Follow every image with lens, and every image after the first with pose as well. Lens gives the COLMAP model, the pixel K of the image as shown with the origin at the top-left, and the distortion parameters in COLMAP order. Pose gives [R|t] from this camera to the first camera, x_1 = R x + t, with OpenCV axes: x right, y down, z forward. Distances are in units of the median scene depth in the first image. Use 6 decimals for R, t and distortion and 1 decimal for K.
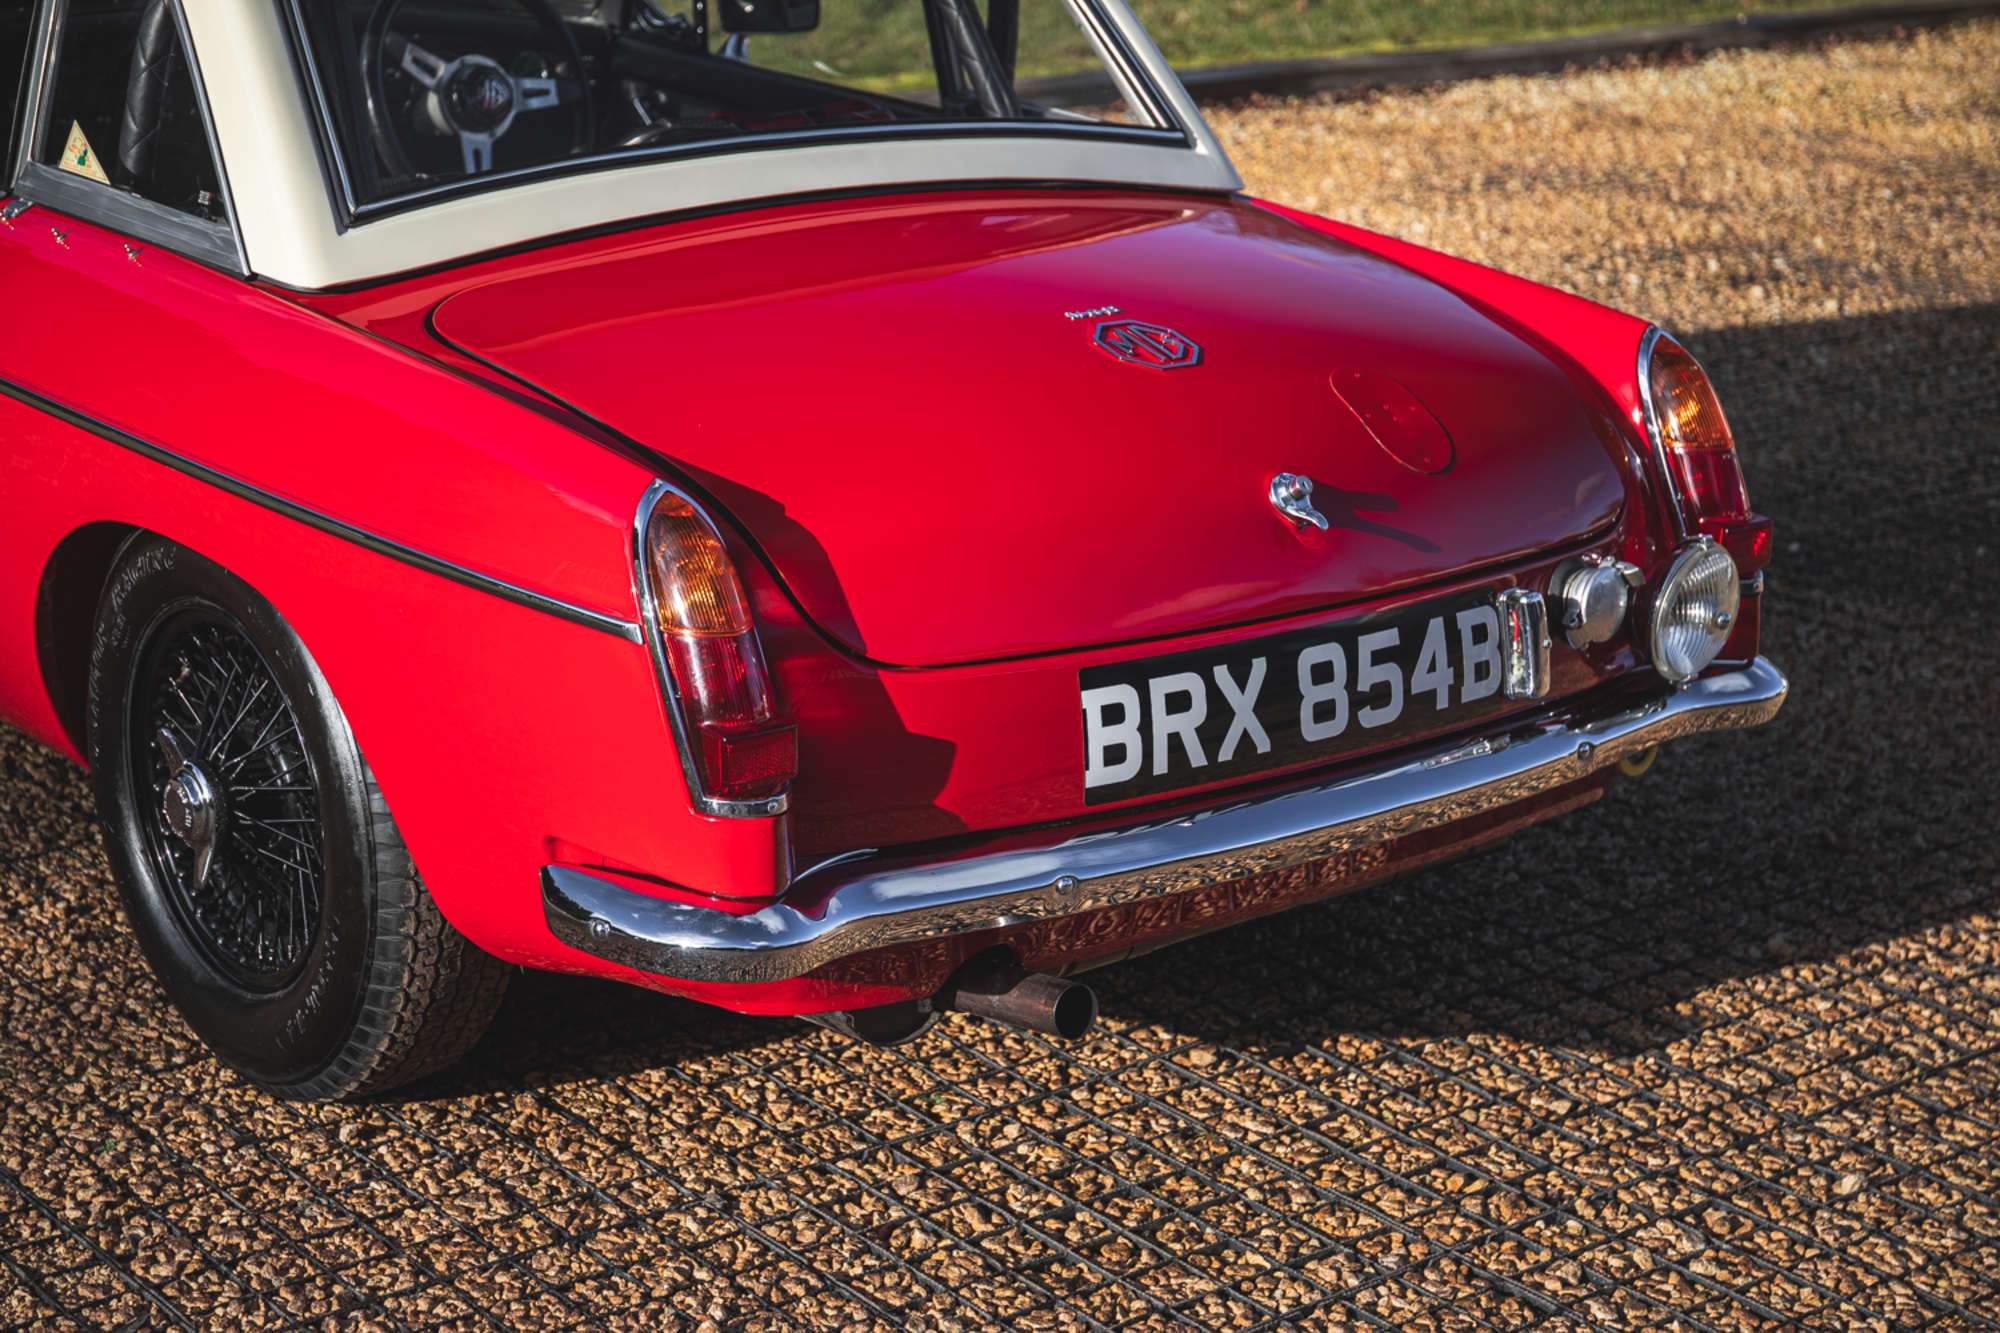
lens RADIAL K [[3753.1, 0, 997.1], [0, 3753.1, 670.3], [0, 0, 1]] dist [0.126620, 0.000000]
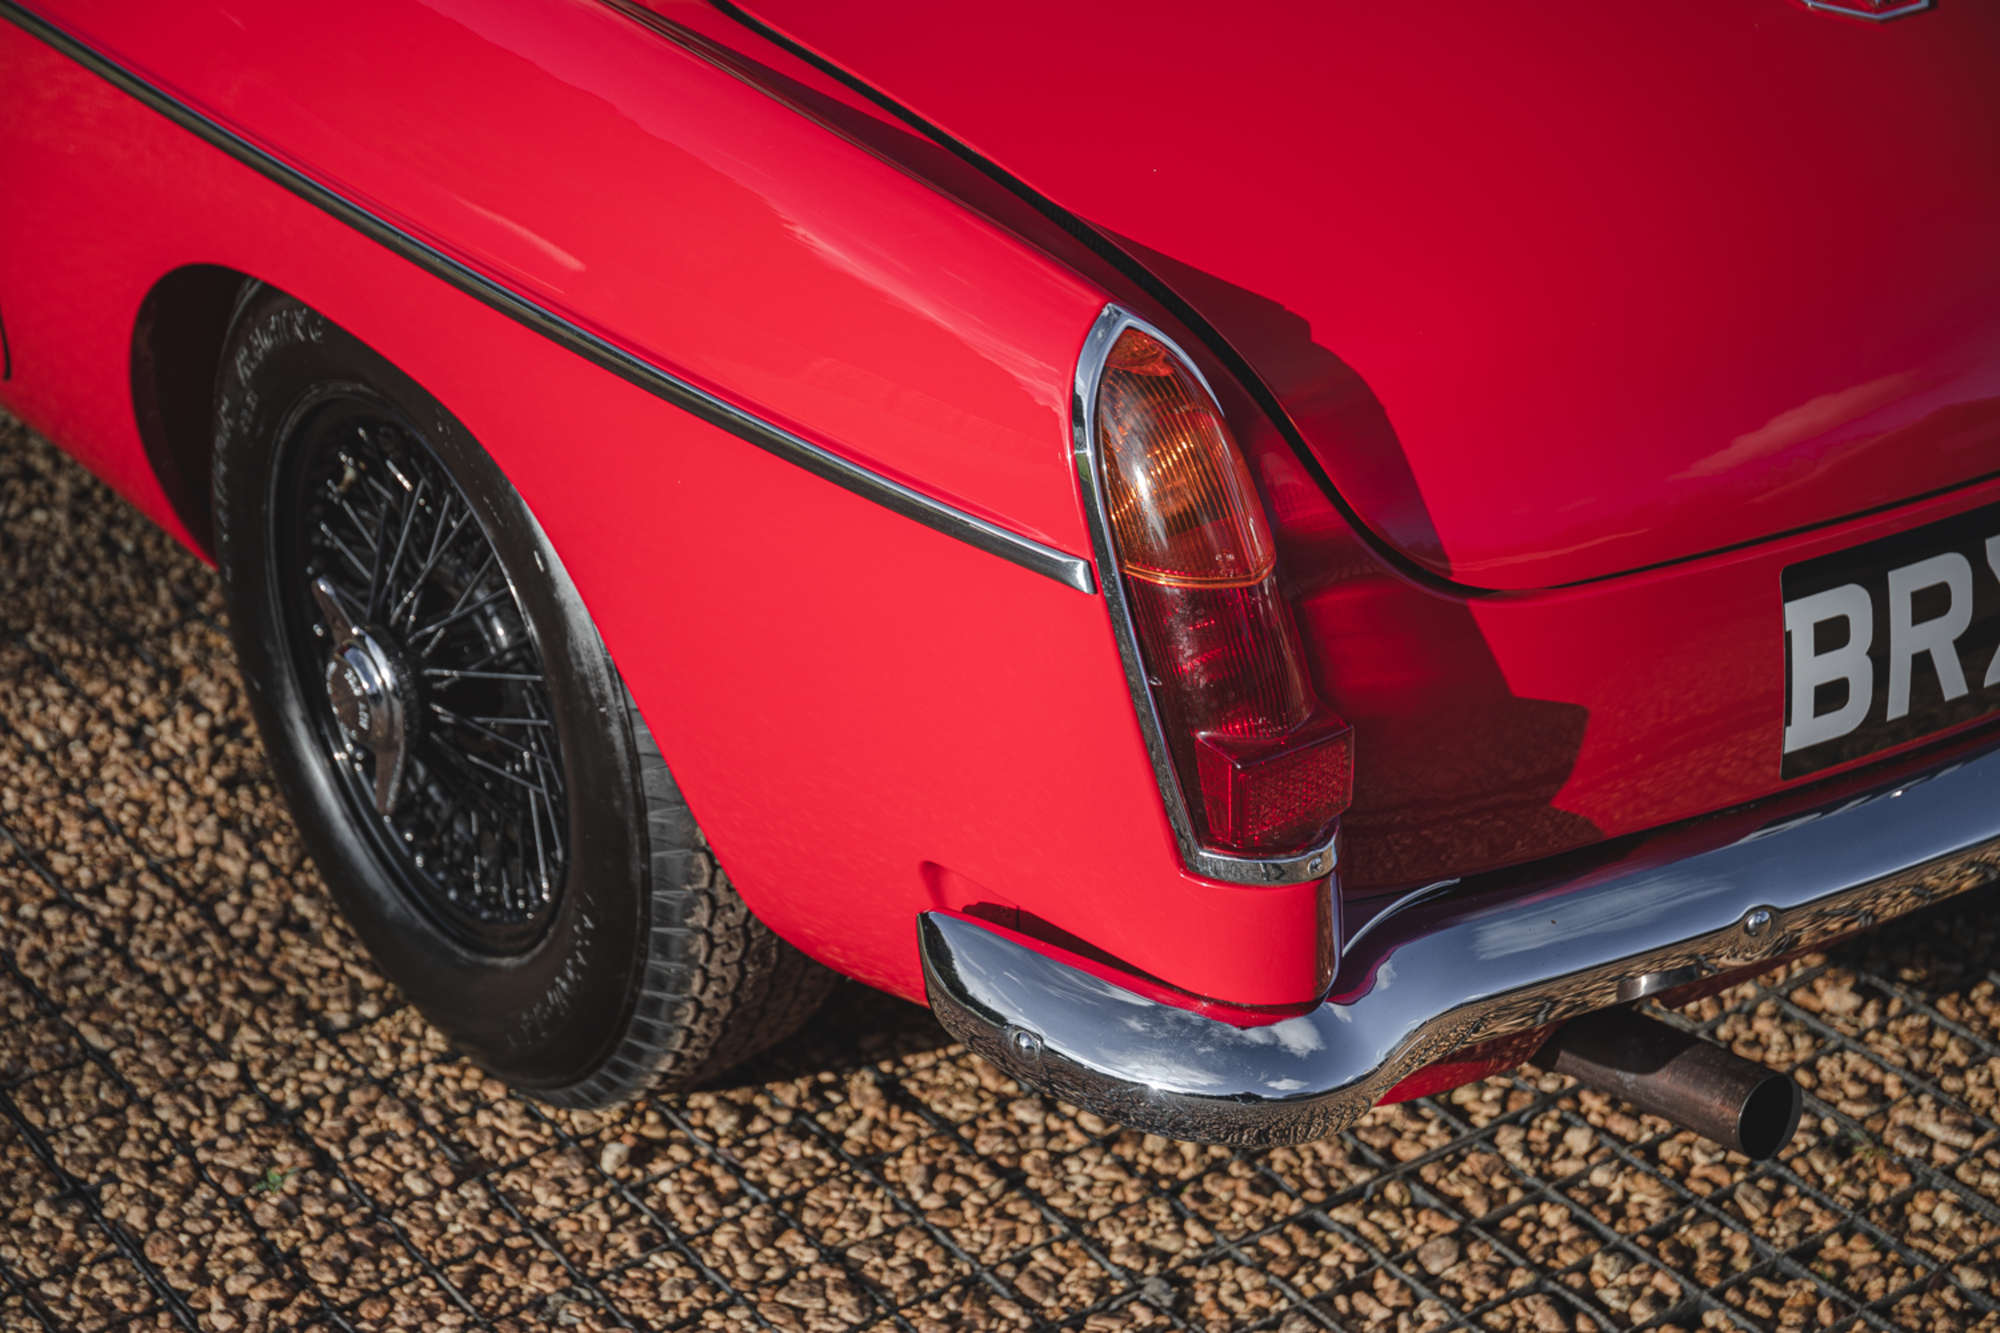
lens RADIAL K [[3753.1, 0, 1000.1], [0, 3753.1, 707.4], [0, 0, 1]] dist [0.126620, 0.000000]
pose [[0.998560, -0.004421, -0.053458, -0.066732], [0.014225, 0.982740, 0.184445, -0.085605], [0.051720, -0.184940, 0.981388, 0.355987]]
